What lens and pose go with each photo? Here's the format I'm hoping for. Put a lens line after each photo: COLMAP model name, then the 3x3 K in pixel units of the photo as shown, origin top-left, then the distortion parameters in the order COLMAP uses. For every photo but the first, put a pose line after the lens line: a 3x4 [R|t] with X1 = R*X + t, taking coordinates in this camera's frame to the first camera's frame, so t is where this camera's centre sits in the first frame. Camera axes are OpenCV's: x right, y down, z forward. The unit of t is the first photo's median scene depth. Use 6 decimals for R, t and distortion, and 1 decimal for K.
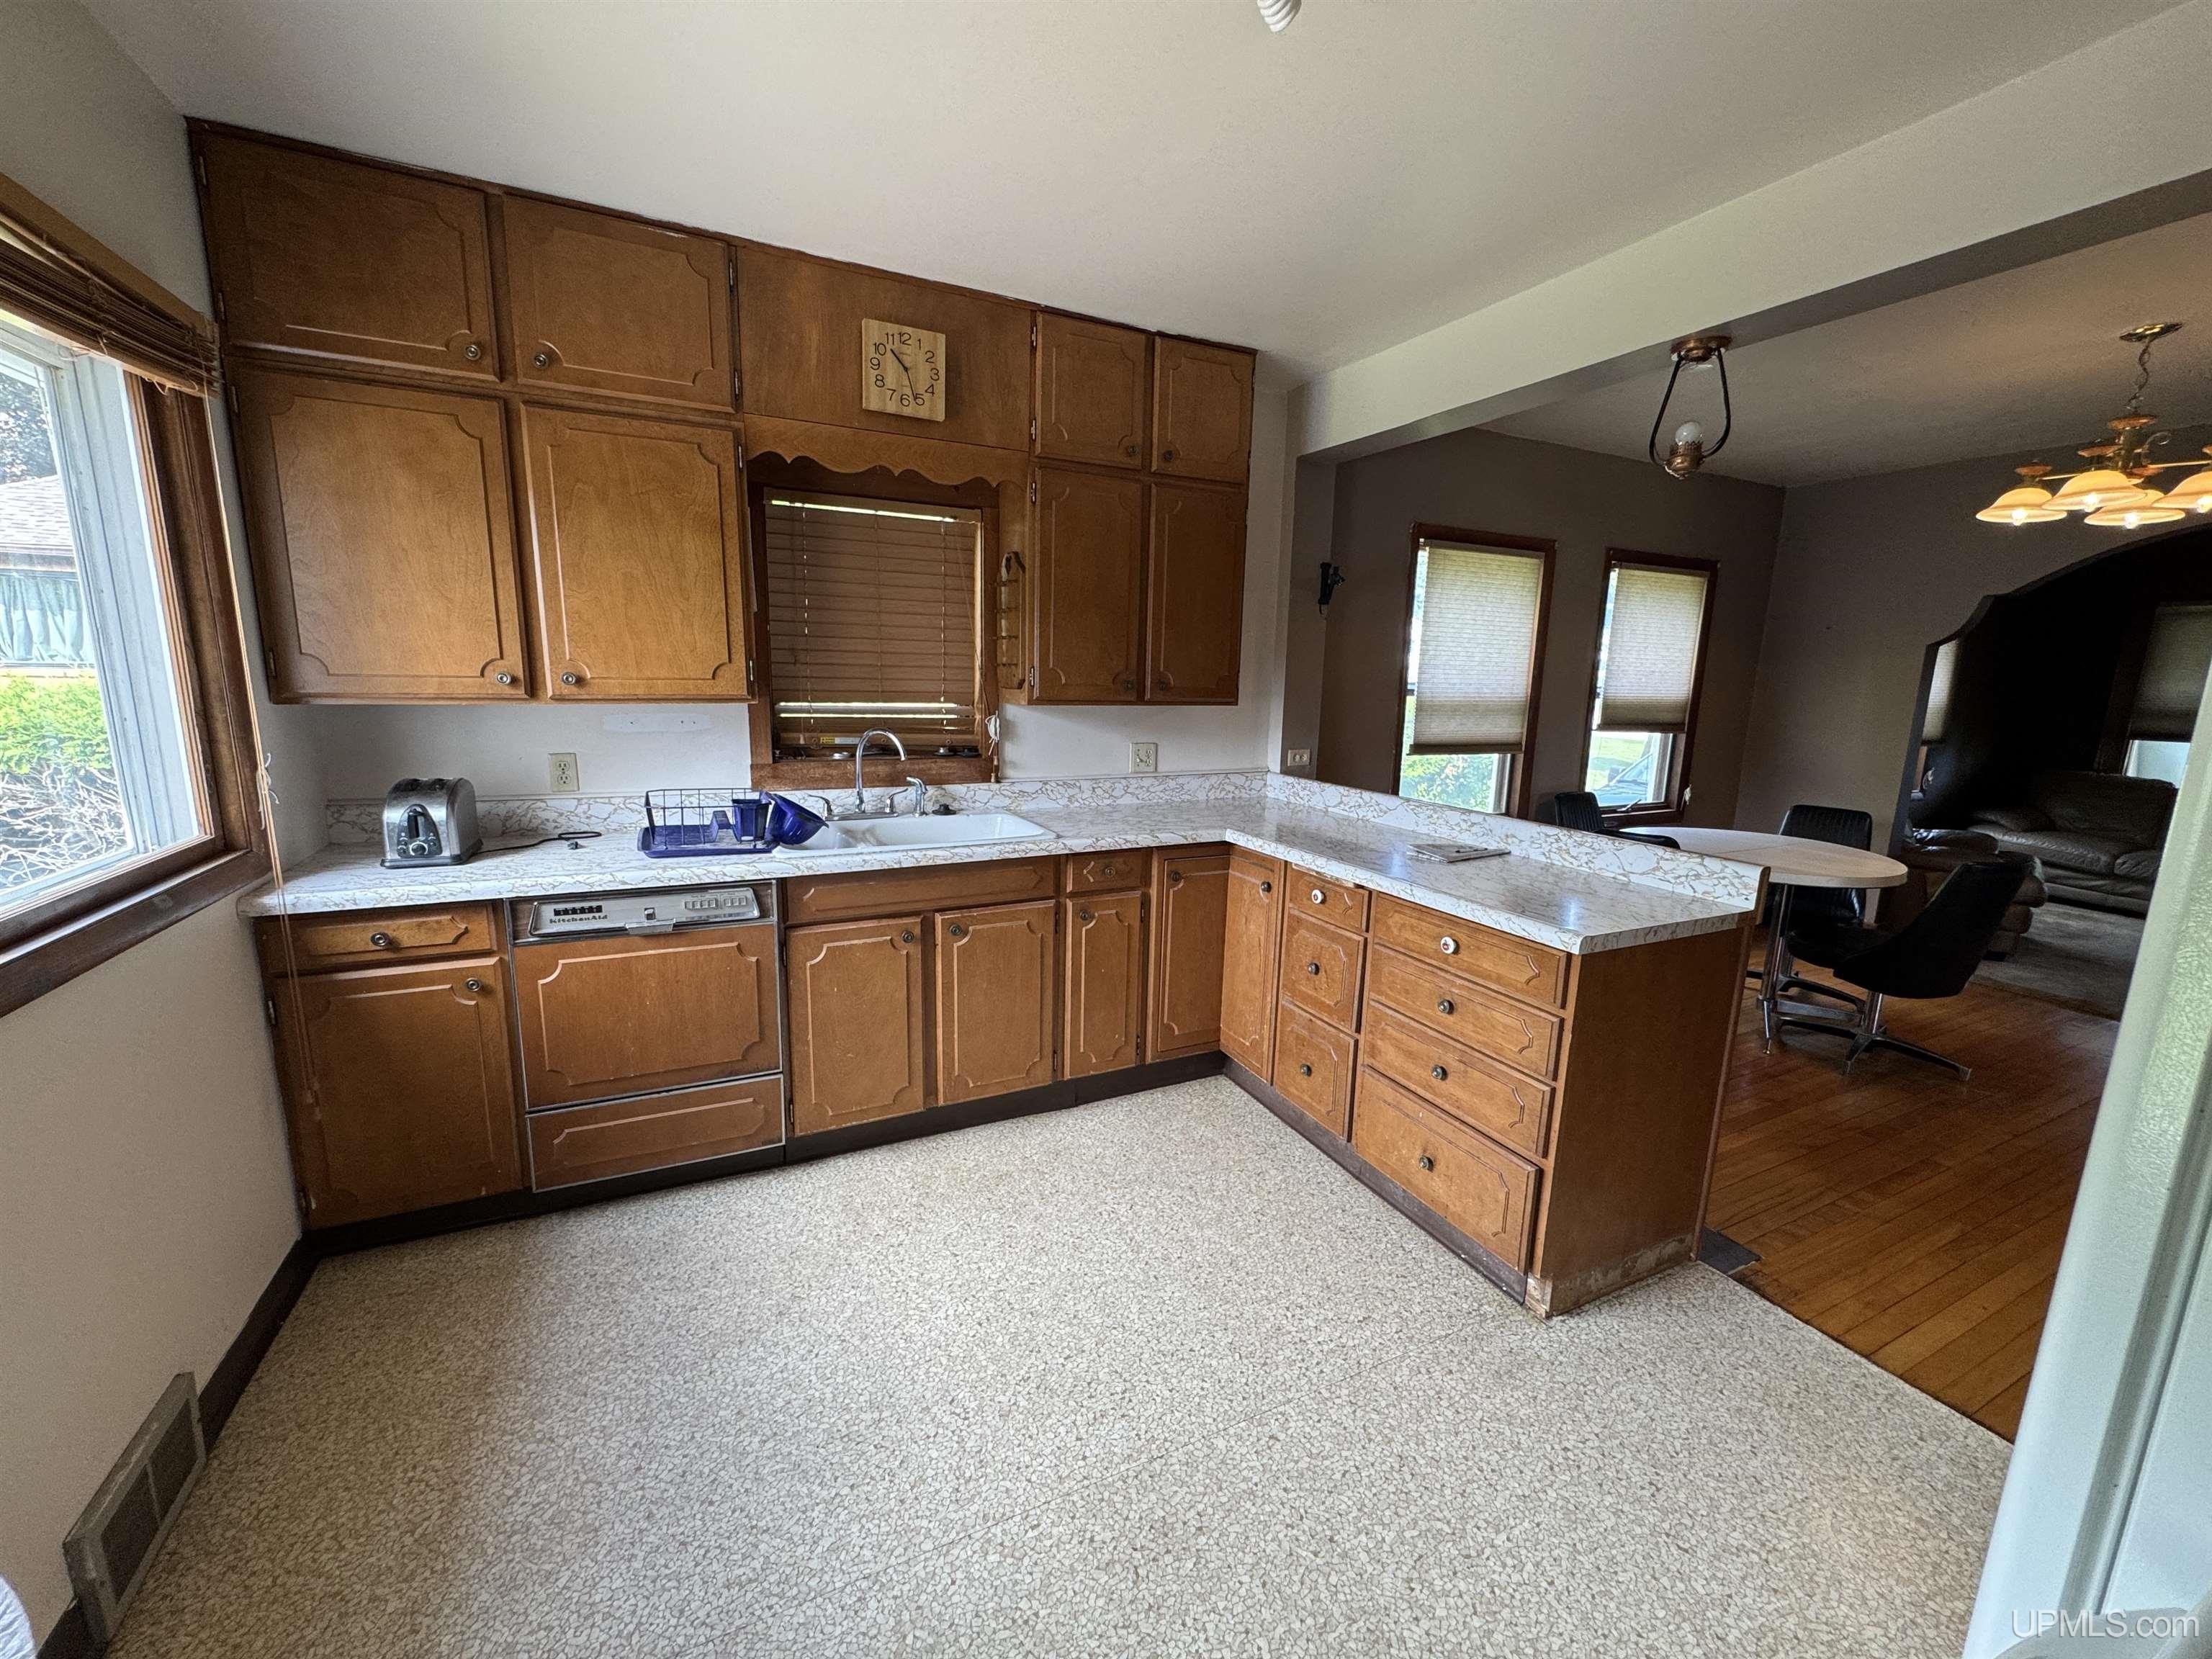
lens RADIAL K [[888.6, 0, 1095.4], [0, 888.6, 837.5], [0, 0, 1]] dist [-0.002544, 0.000572]
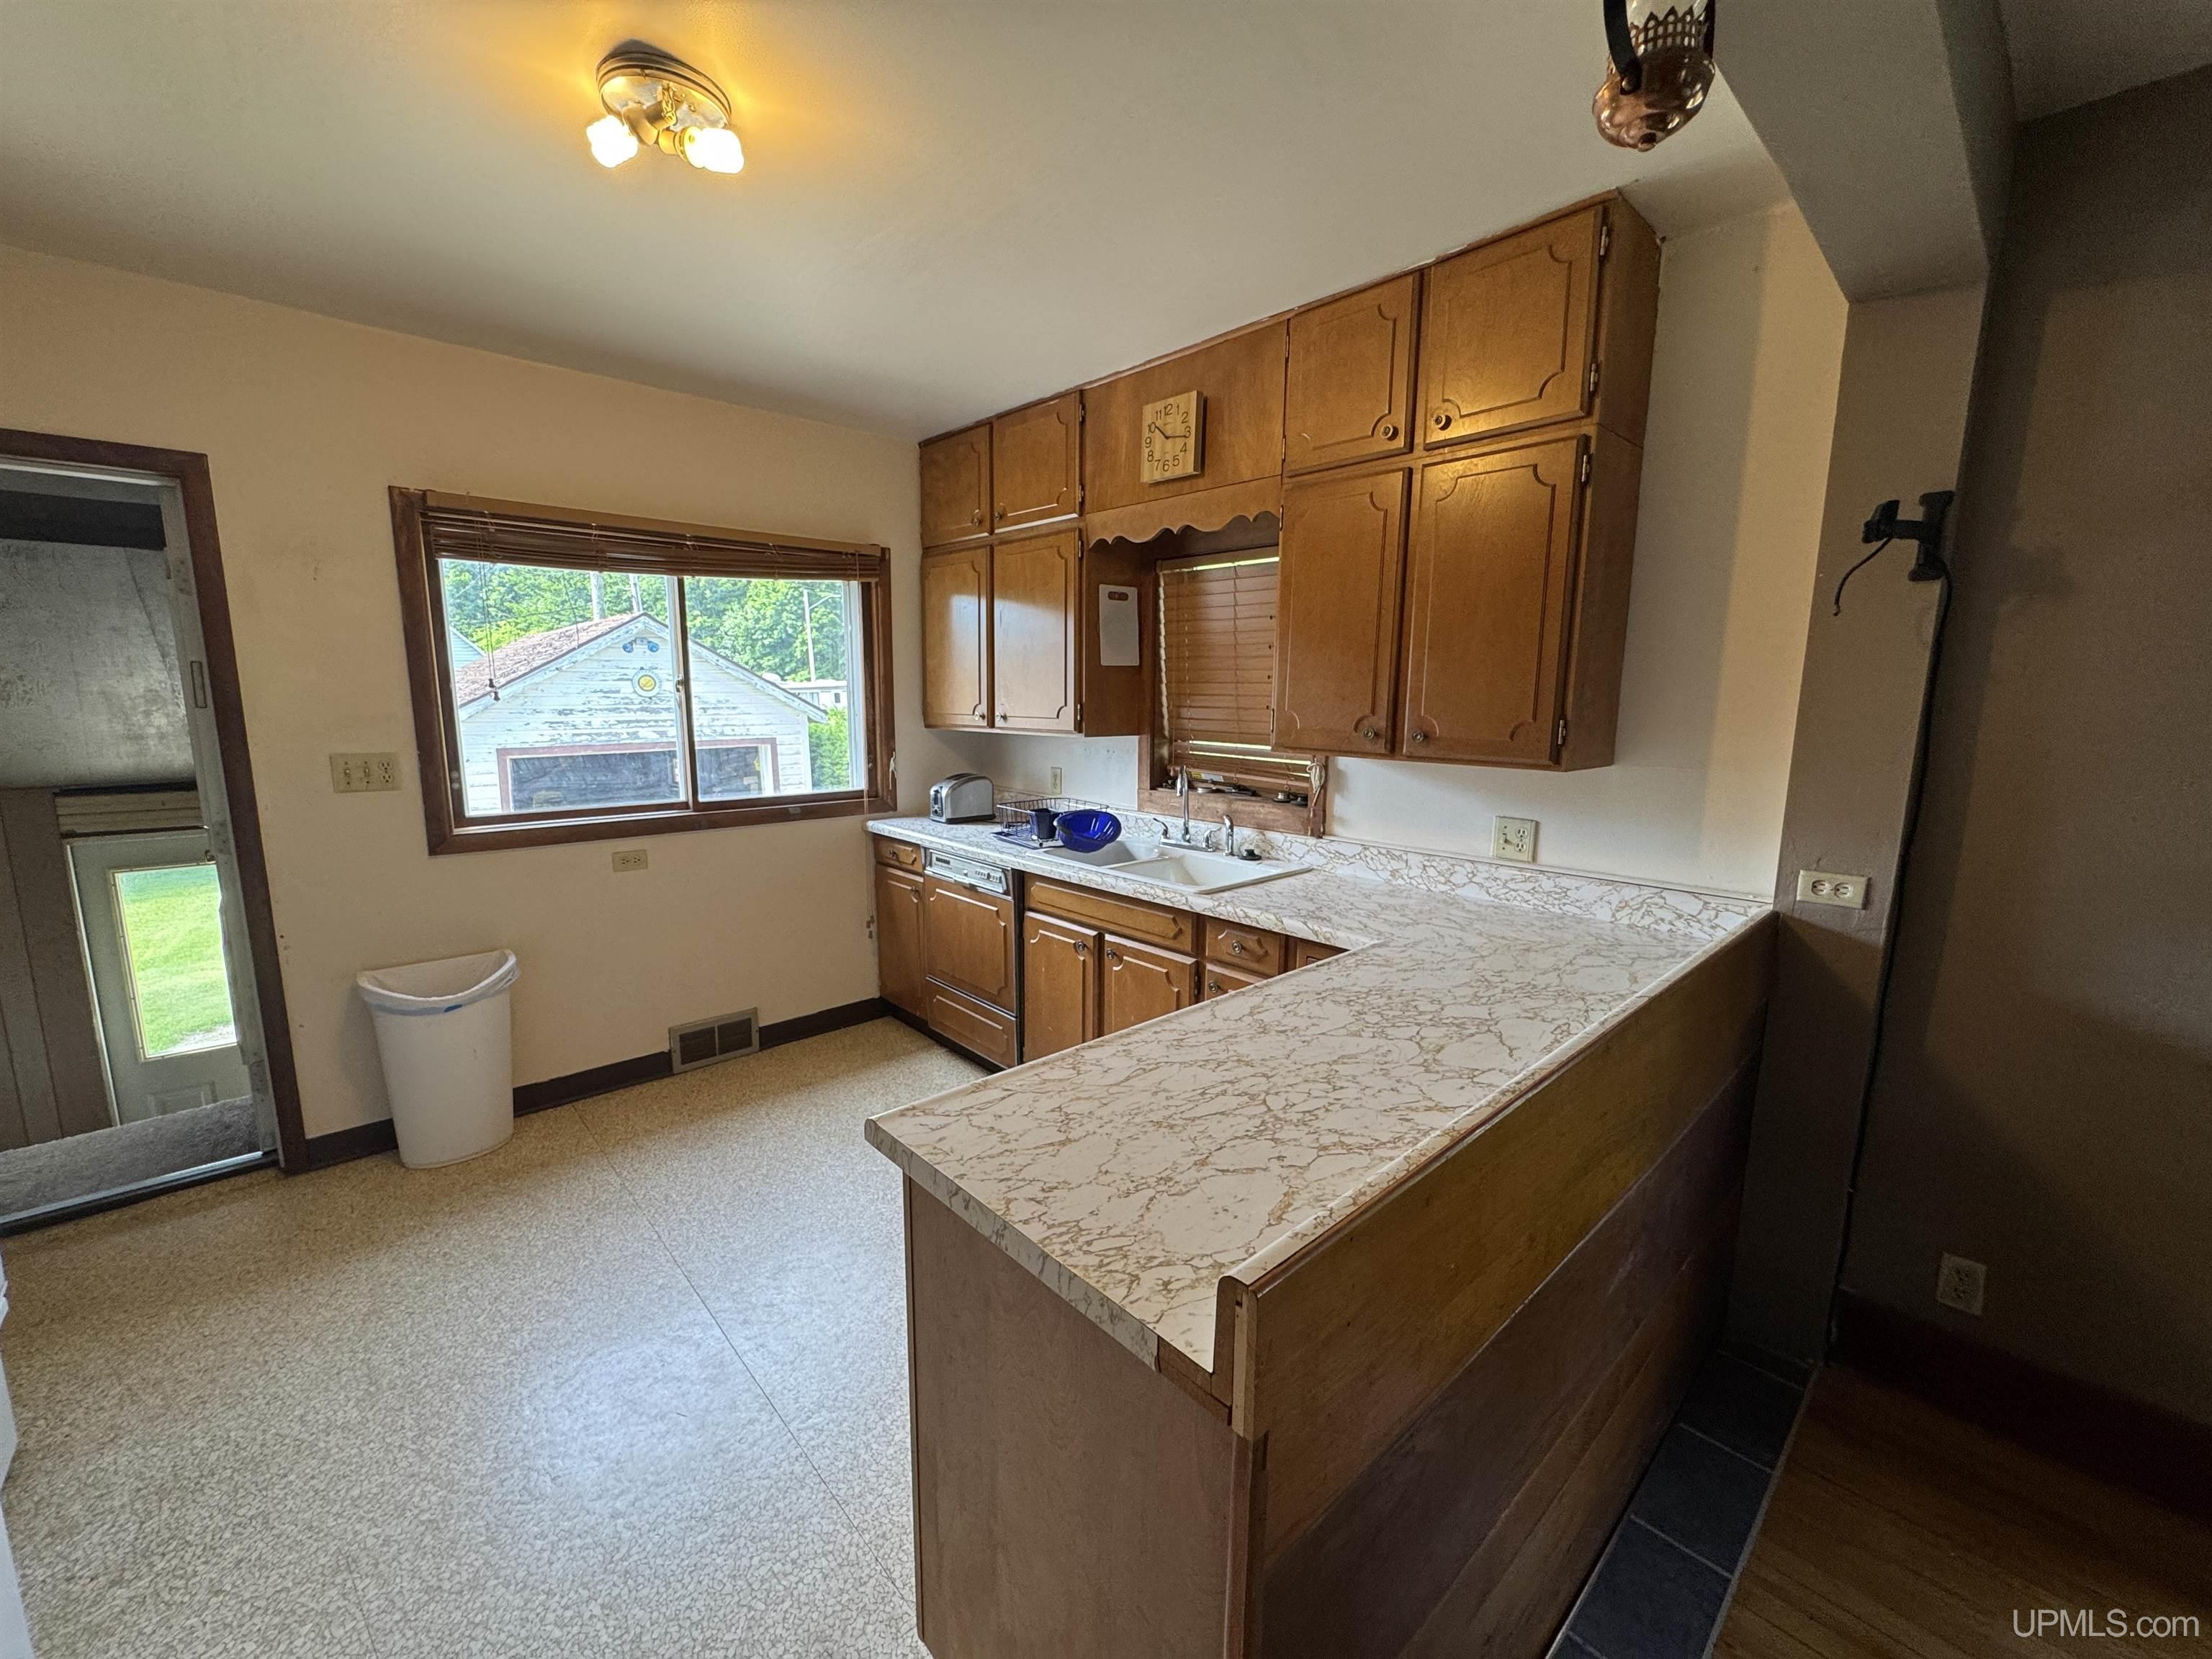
lens RADIAL K [[888.6, 0, 1112.3], [0, 888.6, 833.8], [0, 0, 1]] dist [-0.002544, 0.000572]
pose [[0.289361, 0.135081, -0.947641, 0.858582], [-0.182026, 0.979693, 0.084068, -0.130640], [0.939753, 0.148170, 0.308073, 0.670276]]
